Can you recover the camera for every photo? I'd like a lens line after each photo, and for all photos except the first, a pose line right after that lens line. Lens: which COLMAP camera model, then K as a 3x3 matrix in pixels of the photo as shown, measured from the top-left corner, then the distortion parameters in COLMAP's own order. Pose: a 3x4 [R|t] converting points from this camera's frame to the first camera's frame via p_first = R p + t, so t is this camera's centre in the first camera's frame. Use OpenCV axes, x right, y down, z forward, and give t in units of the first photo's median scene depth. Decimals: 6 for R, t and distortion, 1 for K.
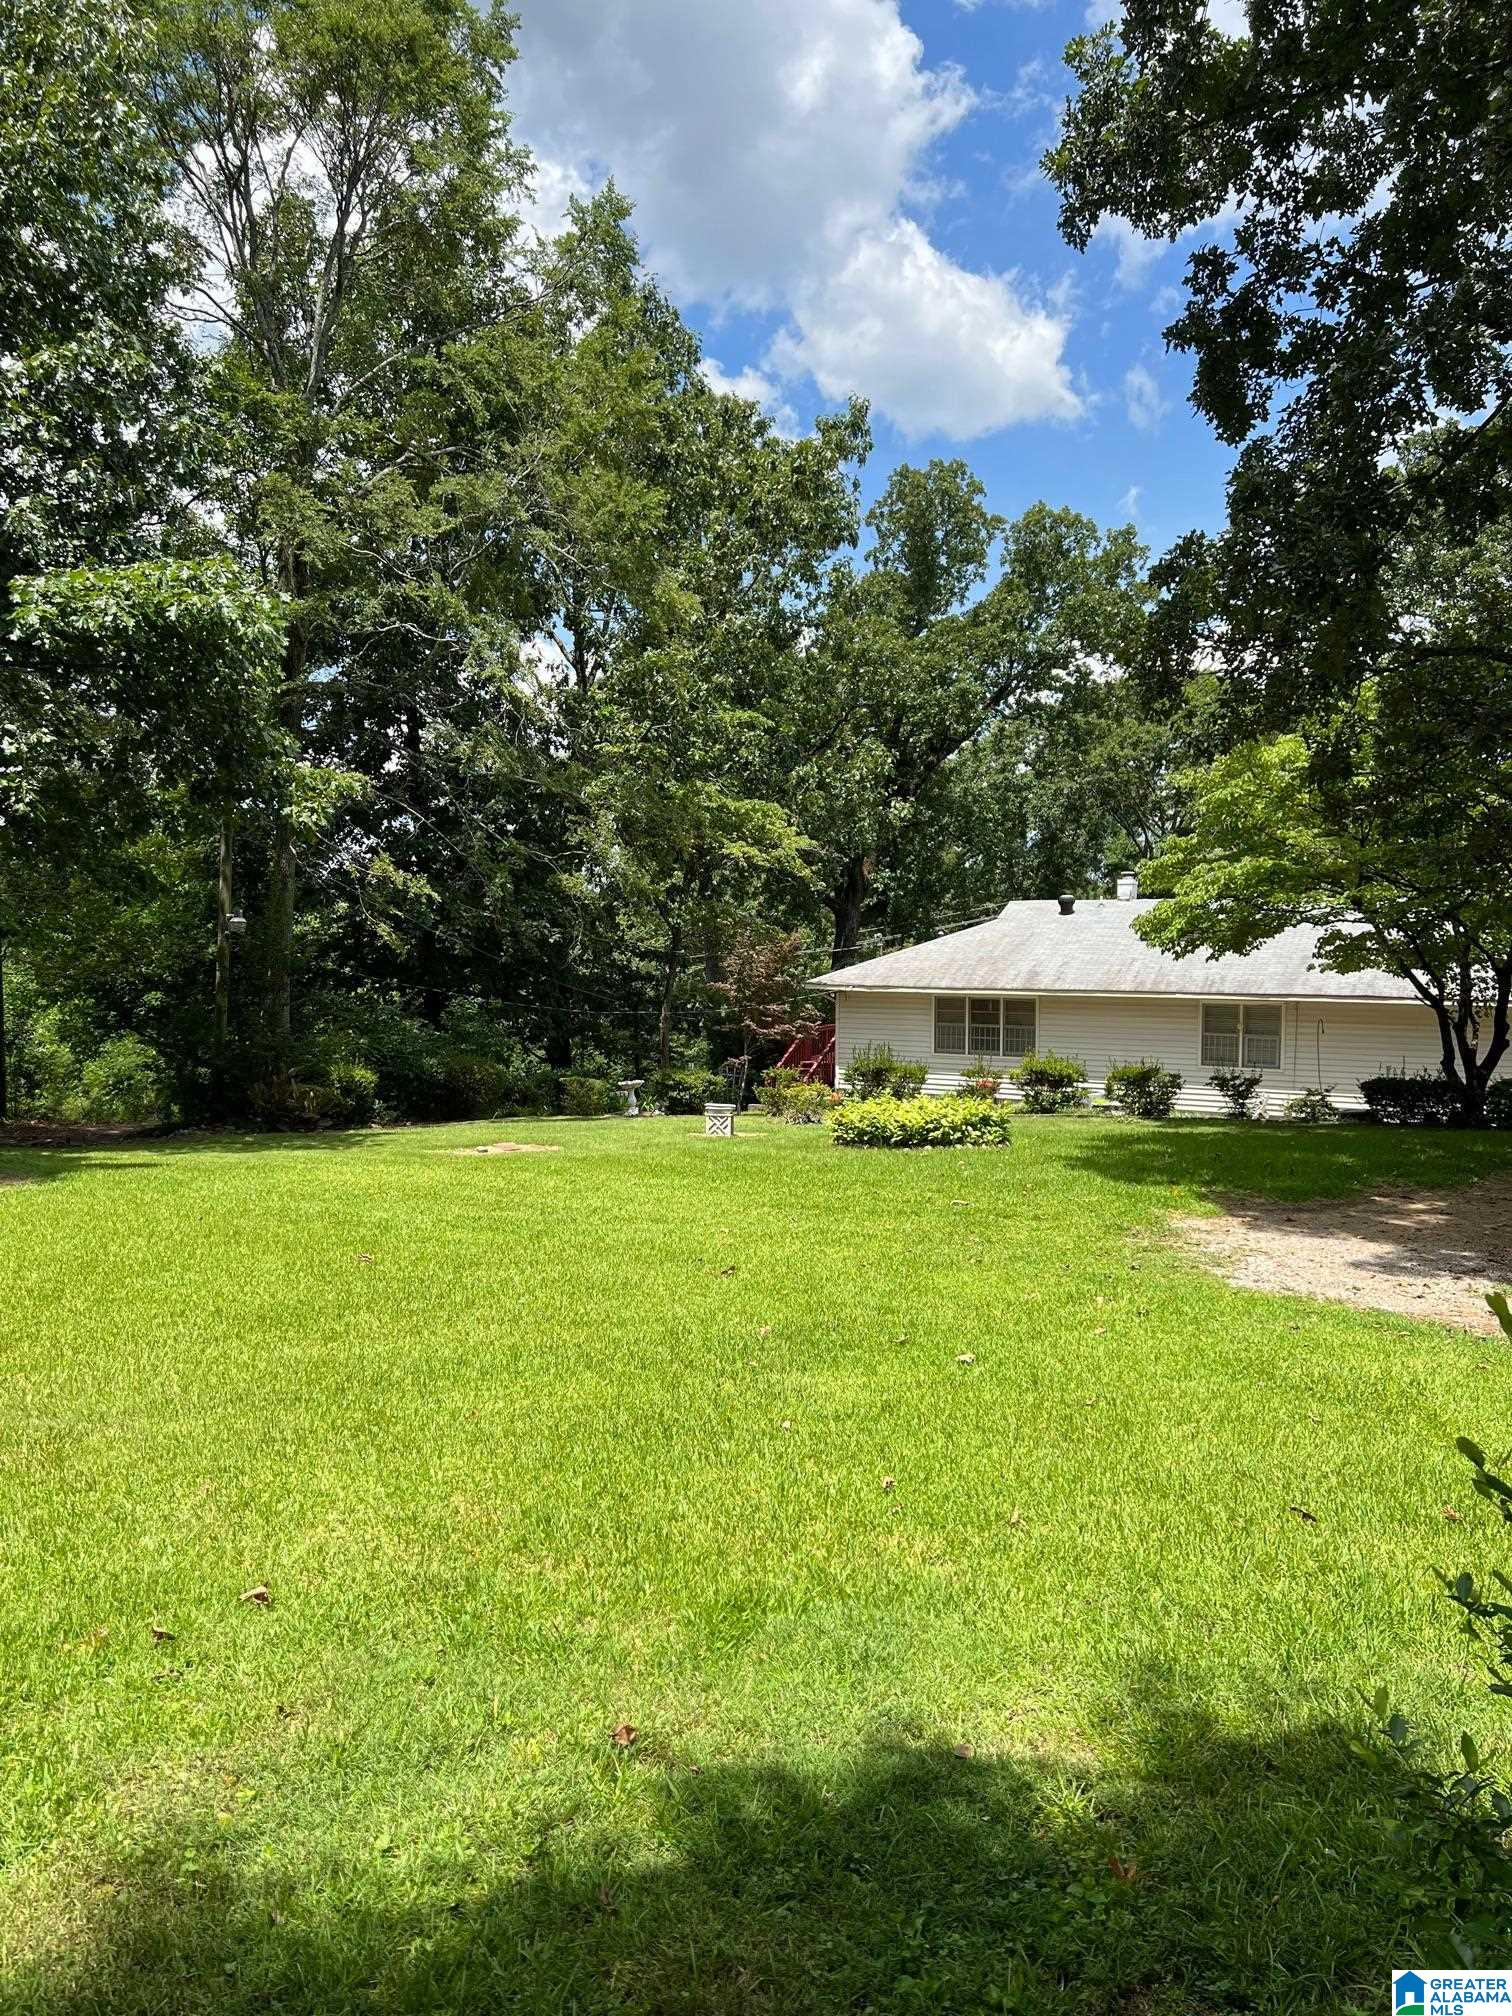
lens RADIAL K [[1515.4, 0, 756.0], [0, 1515.4, 1008.0], [0, 0, 1]] dist [0.001761, -0.001735]
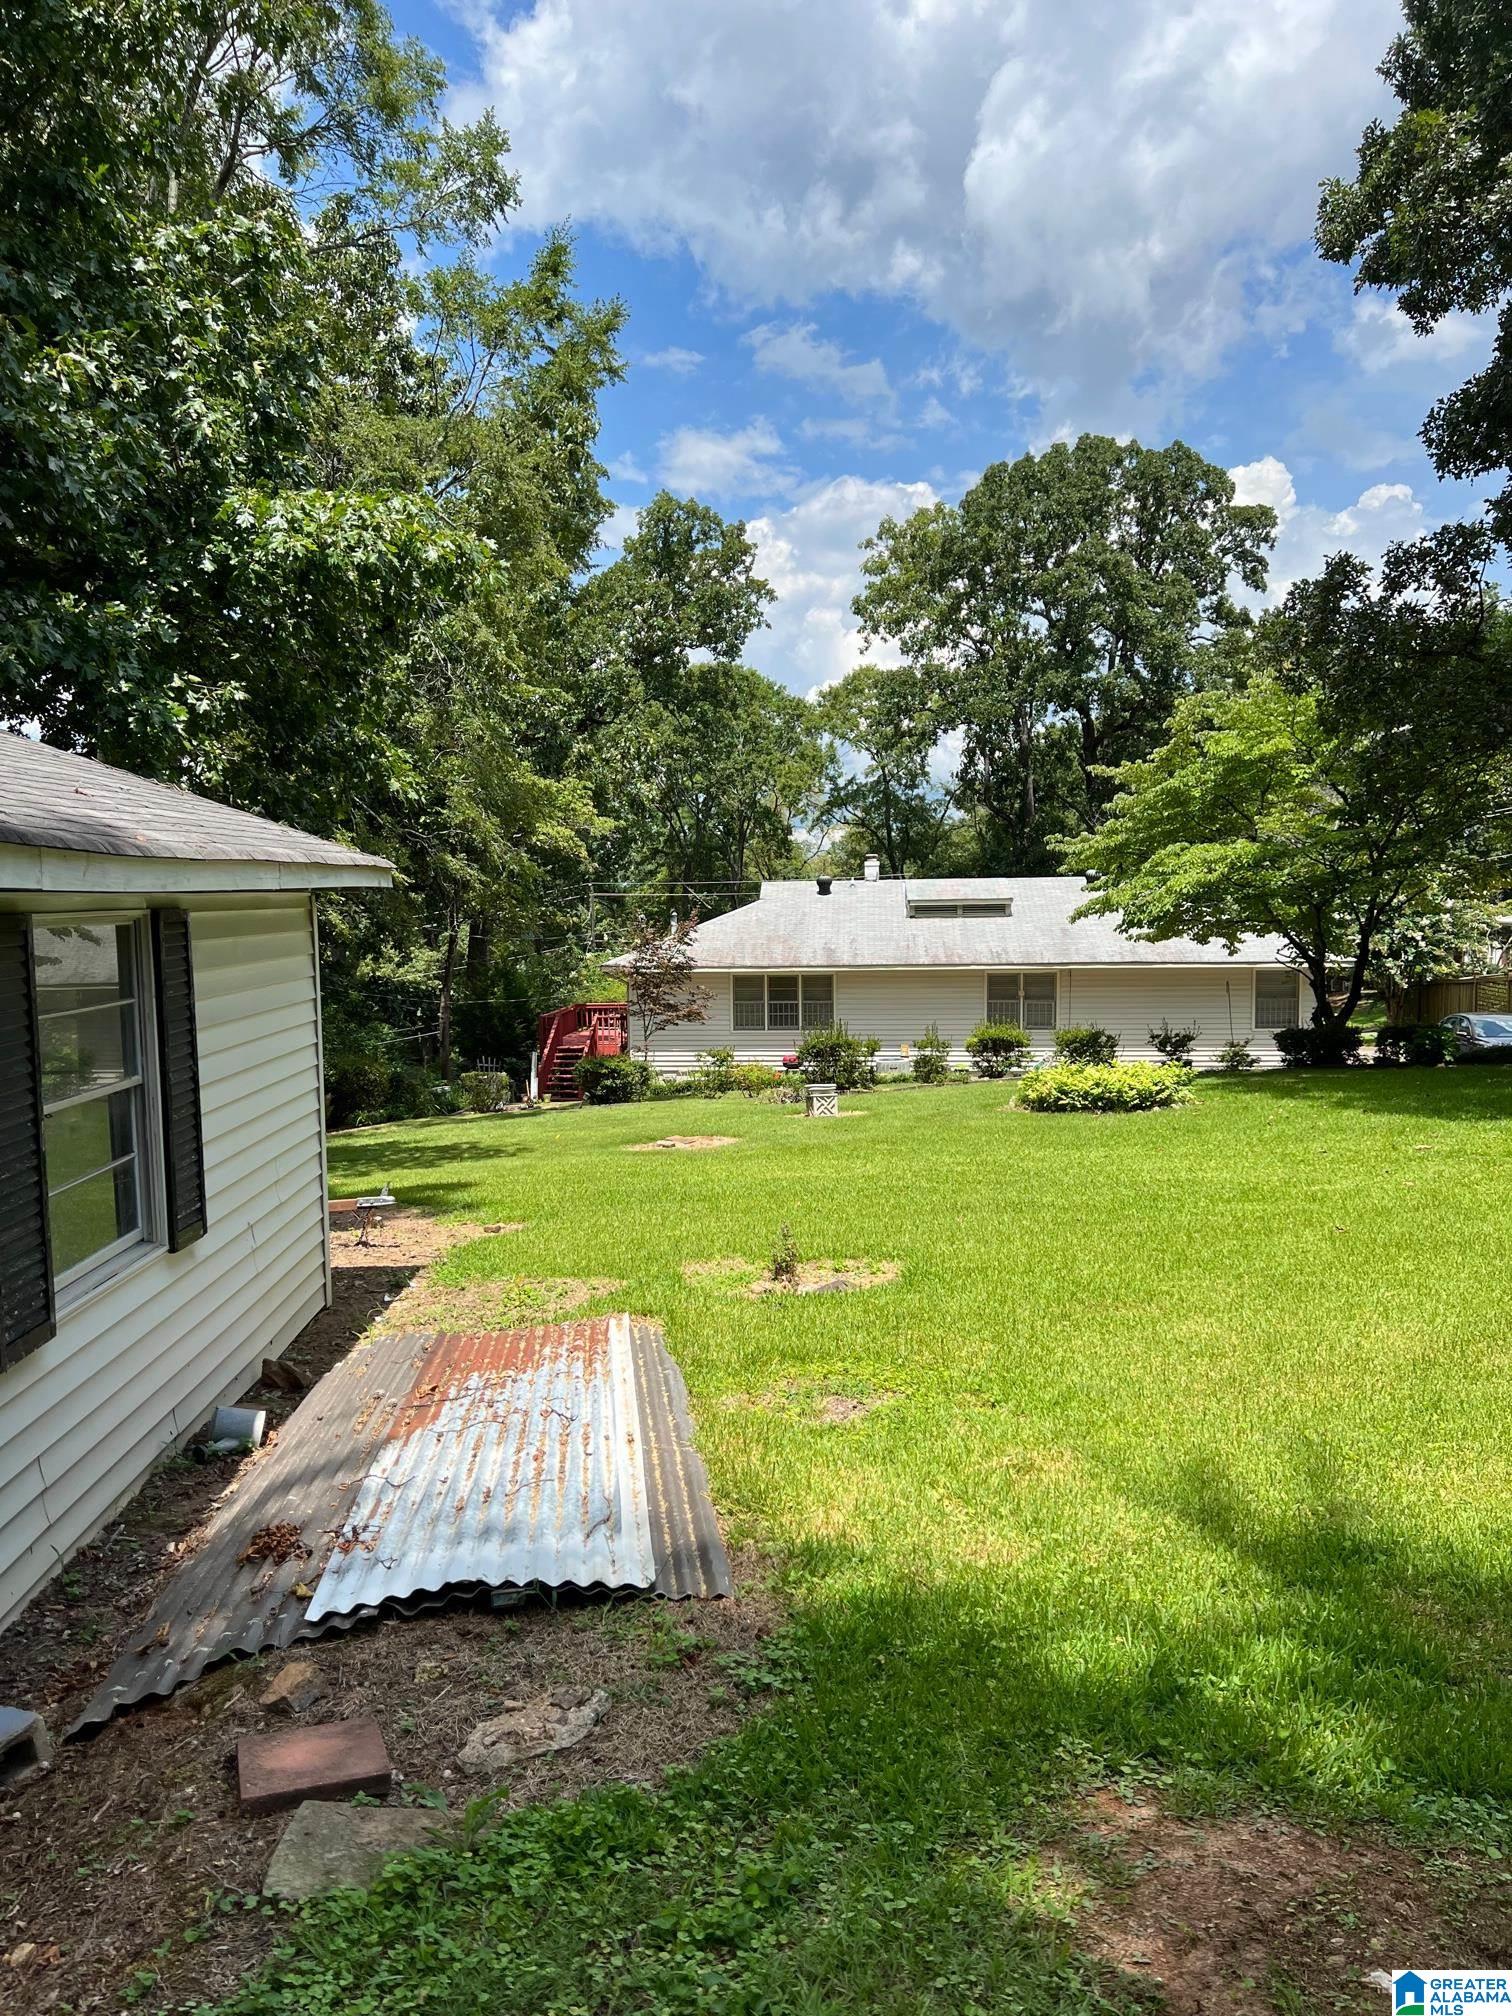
lens RADIAL K [[1515.4, 0, 756.0], [0, 1515.4, 1008.0], [0, 0, 1]] dist [0.001761, -0.001735]
pose [[0.900434, -0.039262, 0.433218, -0.323116], [0.033441, 0.999219, 0.021053, -0.006815], [-0.433706, -0.004469, 0.901043, 0.072215]]
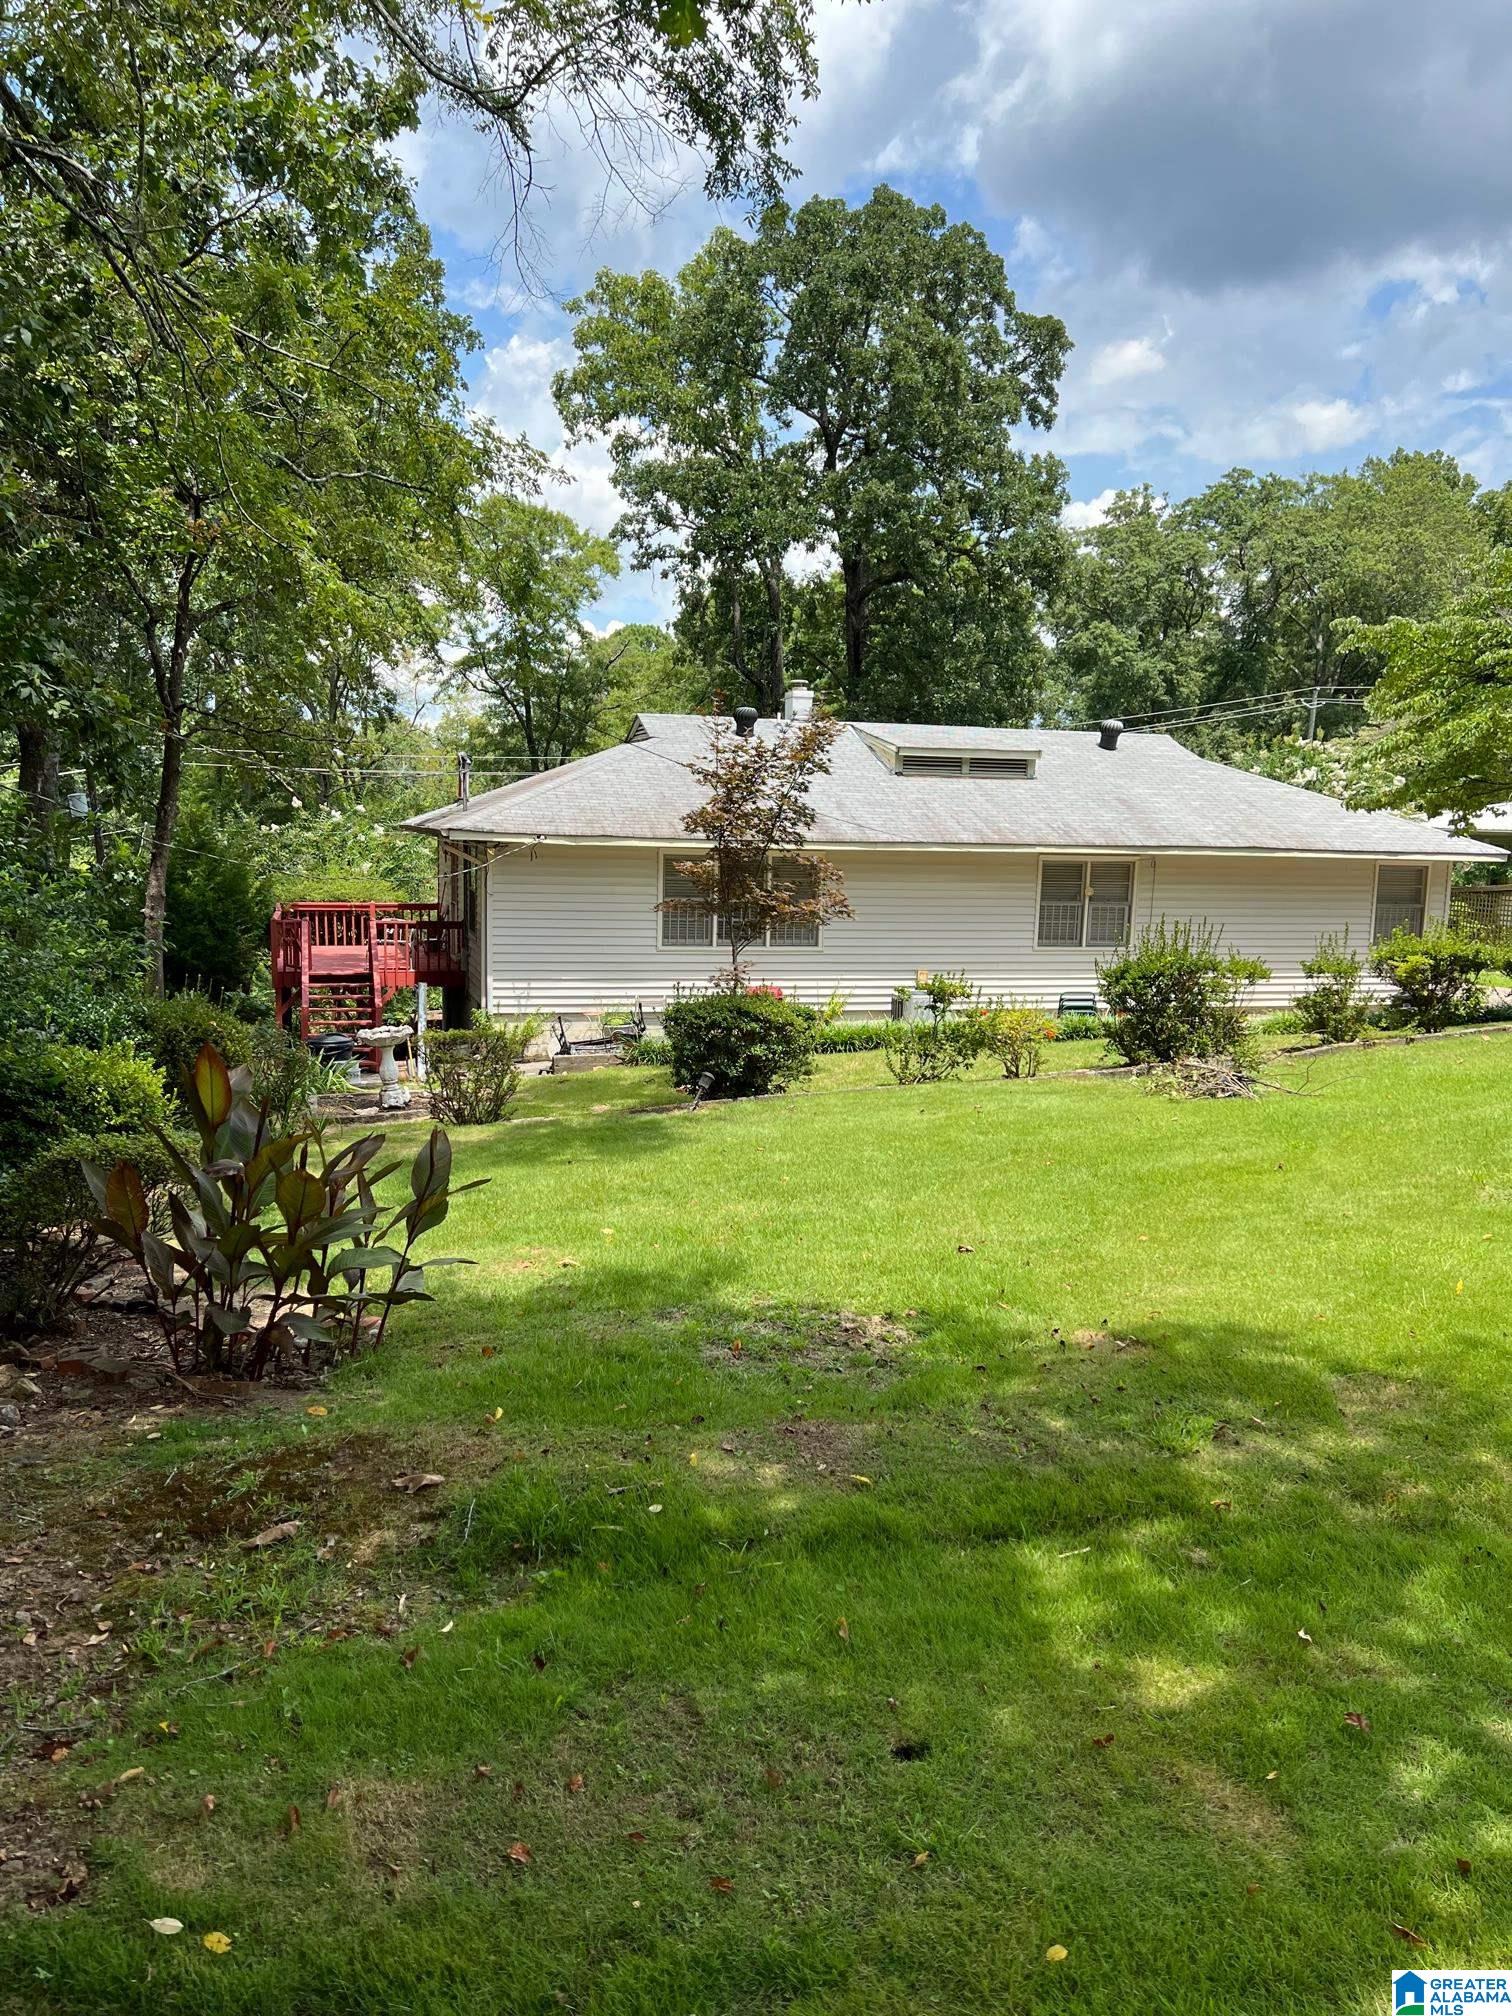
lens RADIAL K [[1515.4, 0, 756.0], [0, 1515.4, 1008.0], [0, 0, 1]] dist [0.001761, -0.001735]
pose [[0.681561, -0.069640, 0.728440, -0.321551], [0.016248, 0.996656, 0.080080, 0.006607], [-0.731581, -0.042744, 0.680414, 0.574900]]
